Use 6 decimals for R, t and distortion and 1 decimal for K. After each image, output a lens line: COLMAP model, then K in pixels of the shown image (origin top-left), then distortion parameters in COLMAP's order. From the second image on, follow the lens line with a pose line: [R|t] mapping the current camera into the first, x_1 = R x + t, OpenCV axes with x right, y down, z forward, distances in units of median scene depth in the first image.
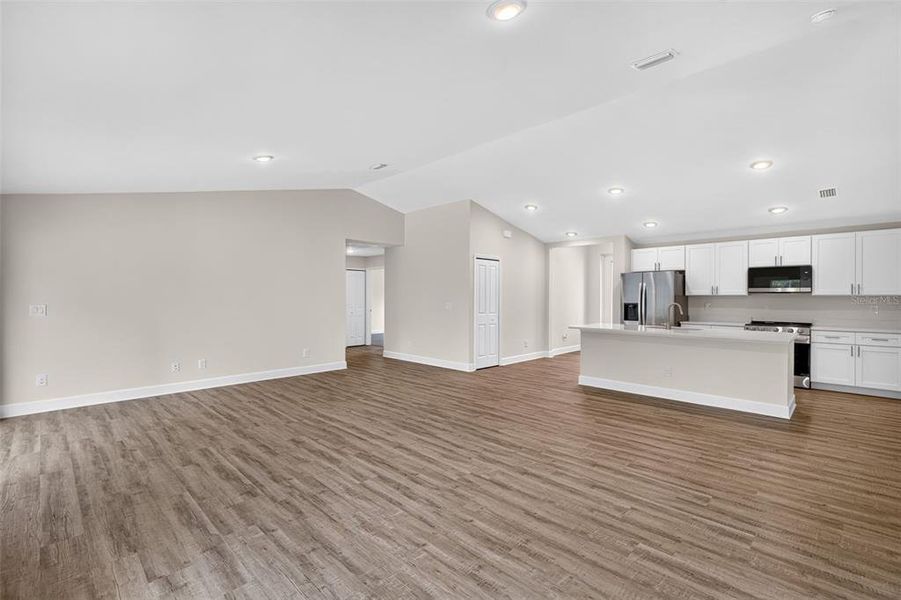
lens RADIAL K [[401.5, 0, 446.0], [0, 401.5, 297.1], [0, 0, 1]] dist [0.003267, 0.000117]
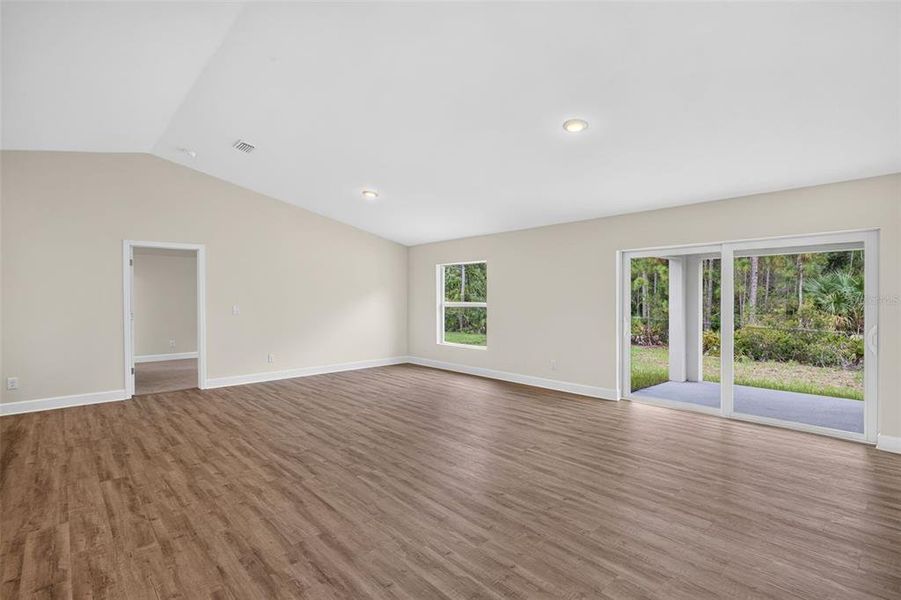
lens RADIAL K [[418.0, 0, 450.5], [0, 418.0, 300.0], [0, 0, 1]] dist [-0.015742, -0.000022]
pose [[-0.999453, -0.001678, 0.033042, -0.241102], [-0.001535, 0.999989, 0.004346, -0.002054], [-0.033049, 0.004292, -0.999445, 1.889107]]
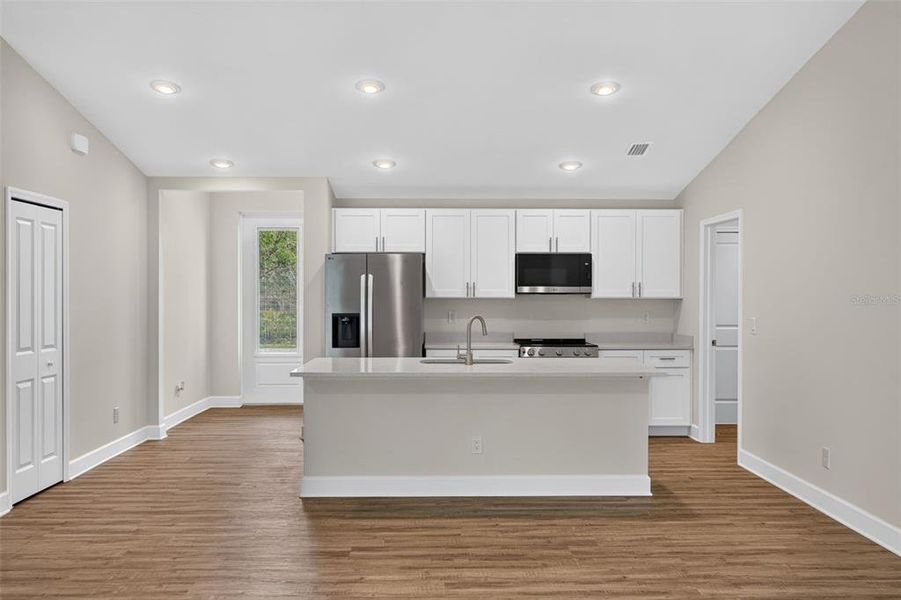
lens RADIAL K [[757.0, 0, 450.5], [0, 757.0, 300.0], [0, 0, 1]] dist [0.007006, 0.002002]
pose [[0.695209, -0.007946, 0.718764, -0.243322], [-0.000297, 0.999936, 0.011342, -0.022707], [-0.718808, -0.008099, 0.695162, 0.410942]]
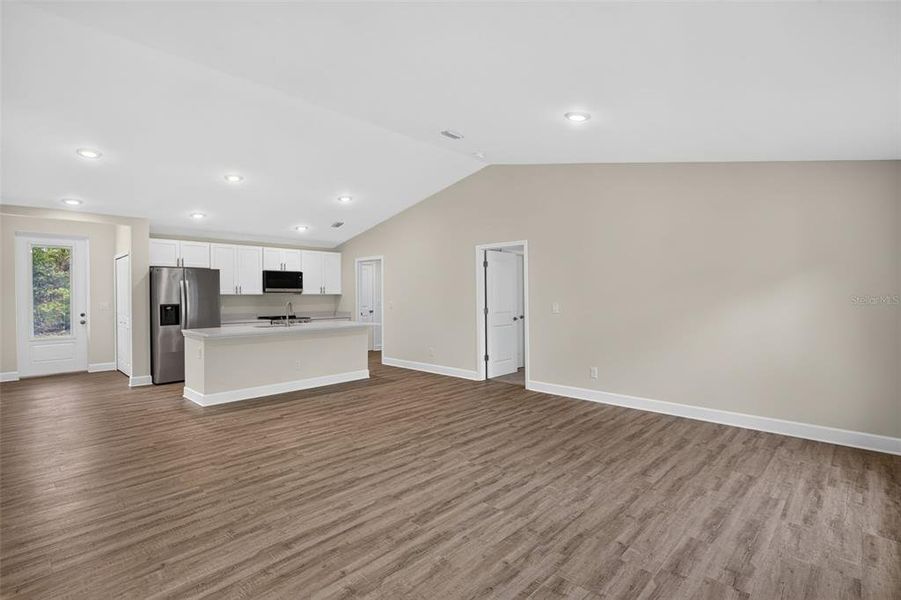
lens RADIAL K [[430.4, 0, 449.3], [0, 430.4, 298.6], [0, 0, 1]] dist [0.008935, -0.000216]
pose [[-0.016049, -0.011578, 0.999804, -0.772749], [0.005222, 0.999918, 0.011663, -0.006618], [-0.999858, 0.005408, -0.015987, 0.761958]]
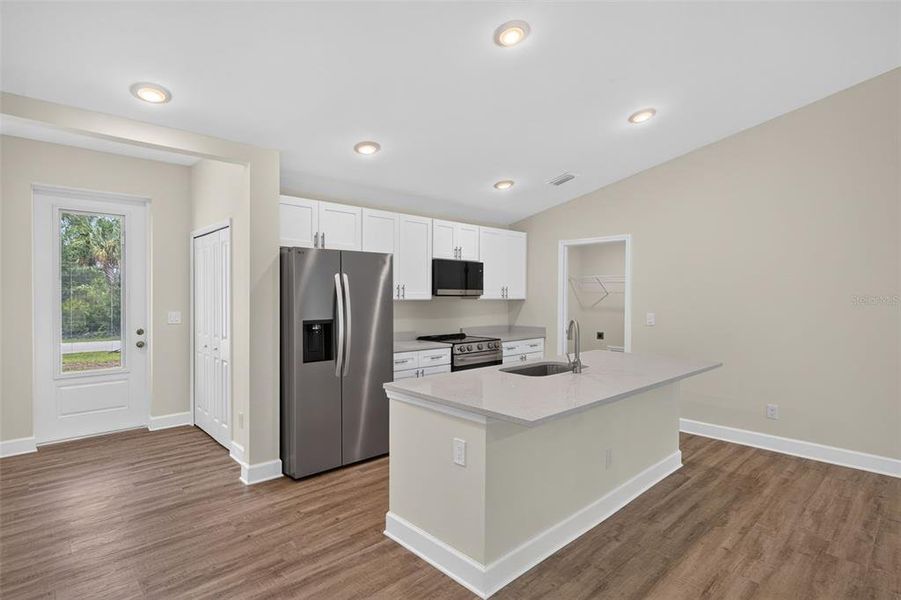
lens RADIAL K [[457.2, 0, 452.7], [0, 457.2, 297.1], [0, 0, 1]] dist [0.003683, 0.000723]
pose [[0.032620, -0.008302, 0.999433, -0.028693], [-0.003414, 0.999959, 0.008418, -0.024061], [-0.999462, -0.003687, 0.032590, 1.472219]]
